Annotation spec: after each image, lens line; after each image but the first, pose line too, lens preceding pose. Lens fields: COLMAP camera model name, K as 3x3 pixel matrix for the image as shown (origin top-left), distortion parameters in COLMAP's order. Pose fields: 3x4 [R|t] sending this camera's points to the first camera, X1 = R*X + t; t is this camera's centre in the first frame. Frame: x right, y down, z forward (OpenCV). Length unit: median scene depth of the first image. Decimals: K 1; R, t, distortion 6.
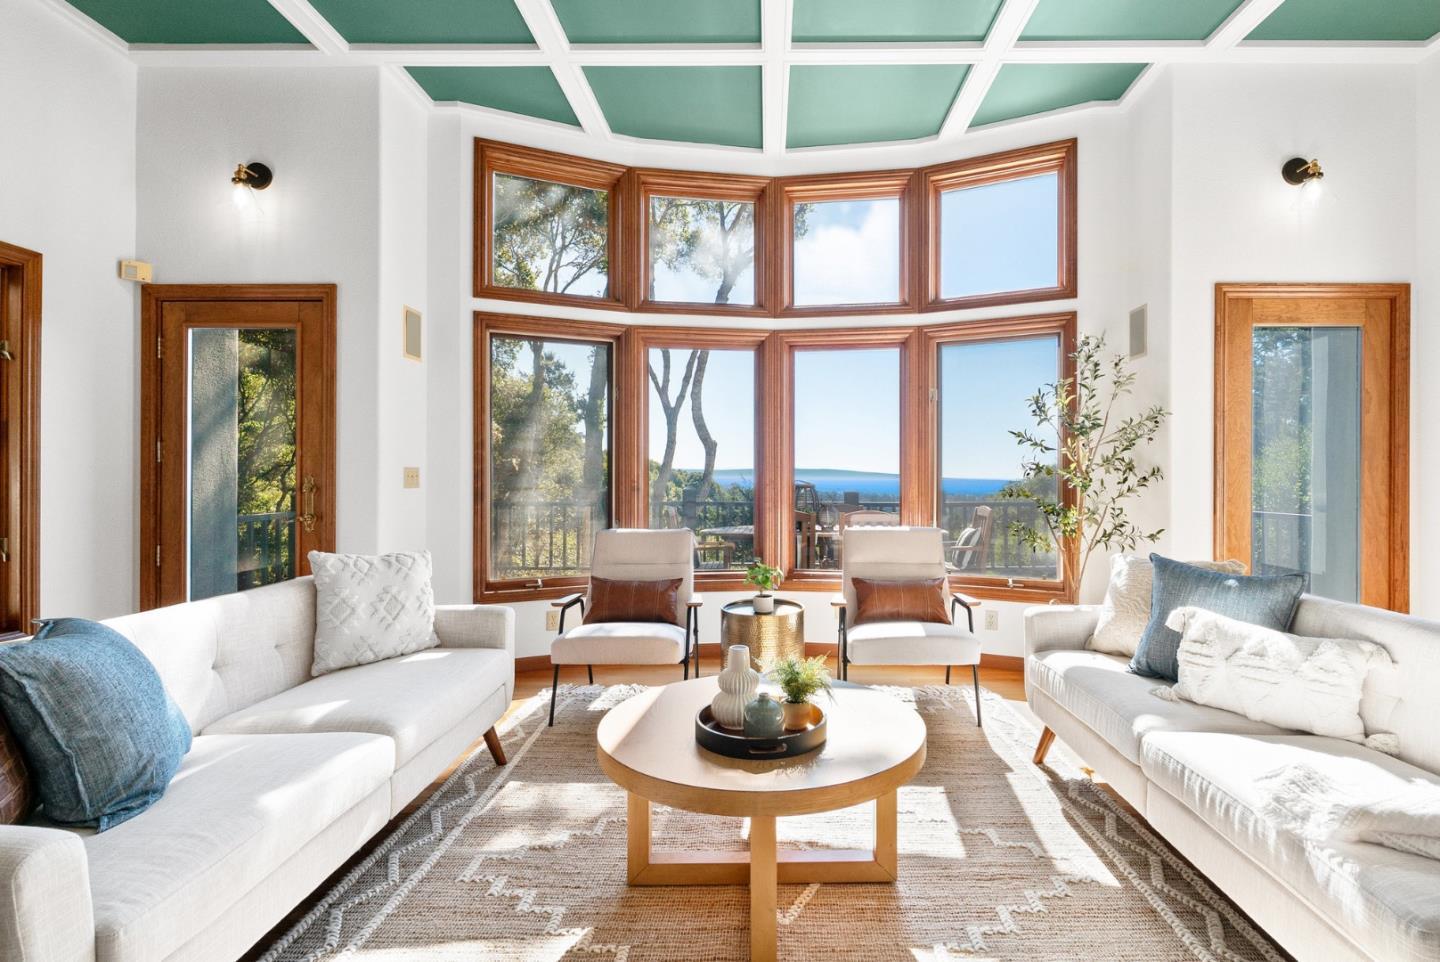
lens RADIAL K [[669.3, 0, 726.1], [0, 669.3, 477.9], [0, 0, 1]] dist [-0.002039, 0.001101]
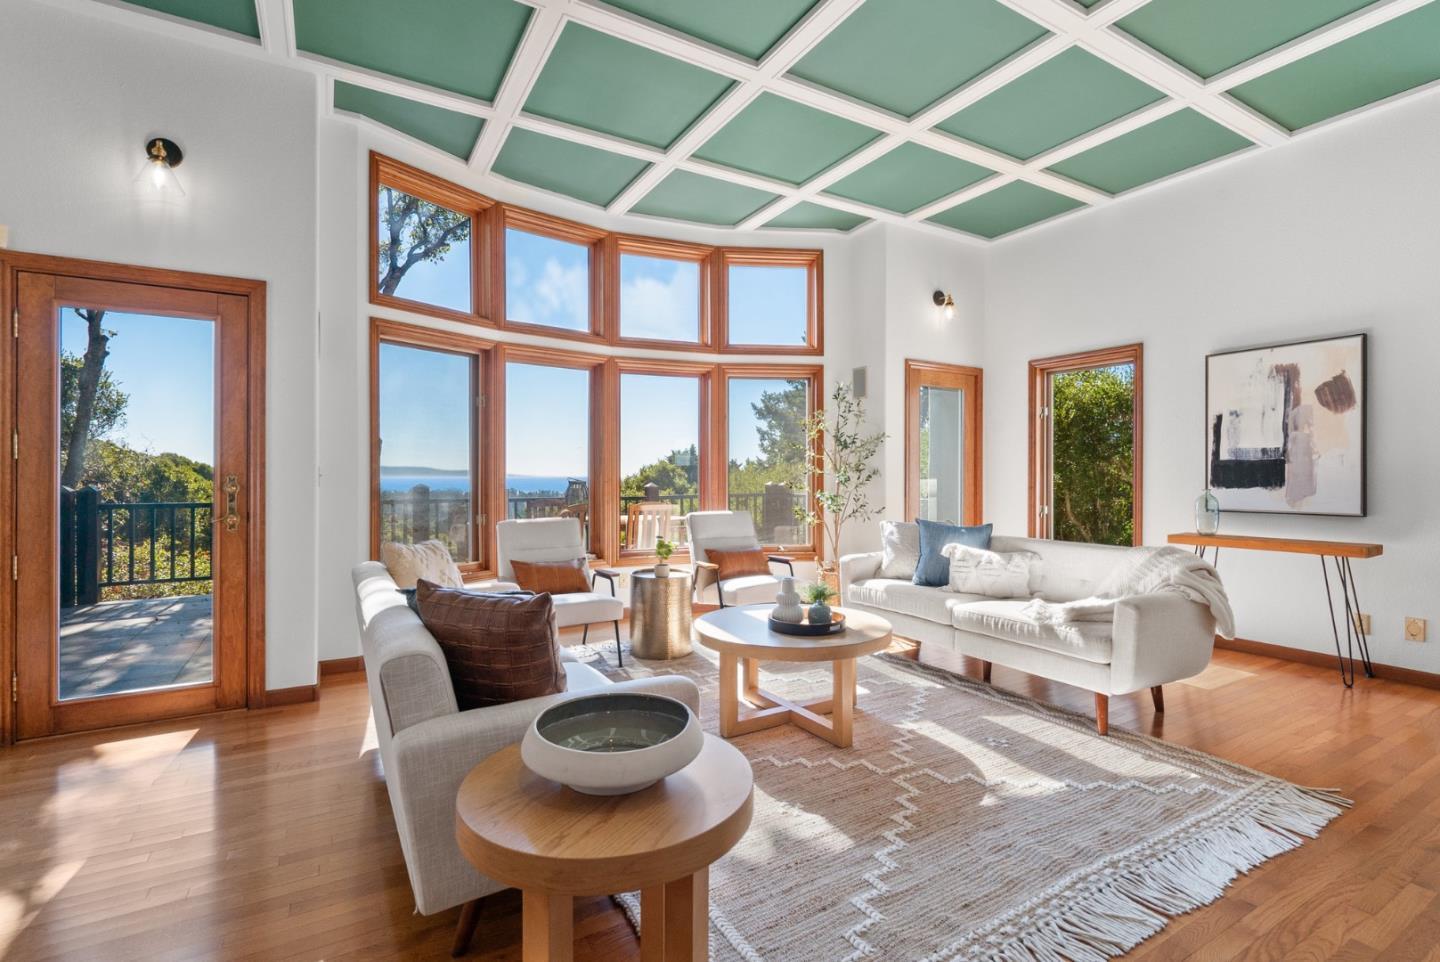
lens RADIAL K [[669.3, 0, 668.7], [0, 669.3, 476.6], [0, 0, 1]] dist [-0.002039, 0.001101]
pose [[0.873824, -0.001763, 0.486240, -0.533706], [0.002450, 0.999997, -0.000778, 0.001699], [-0.486237, 0.001871, 0.873825, -0.151896]]
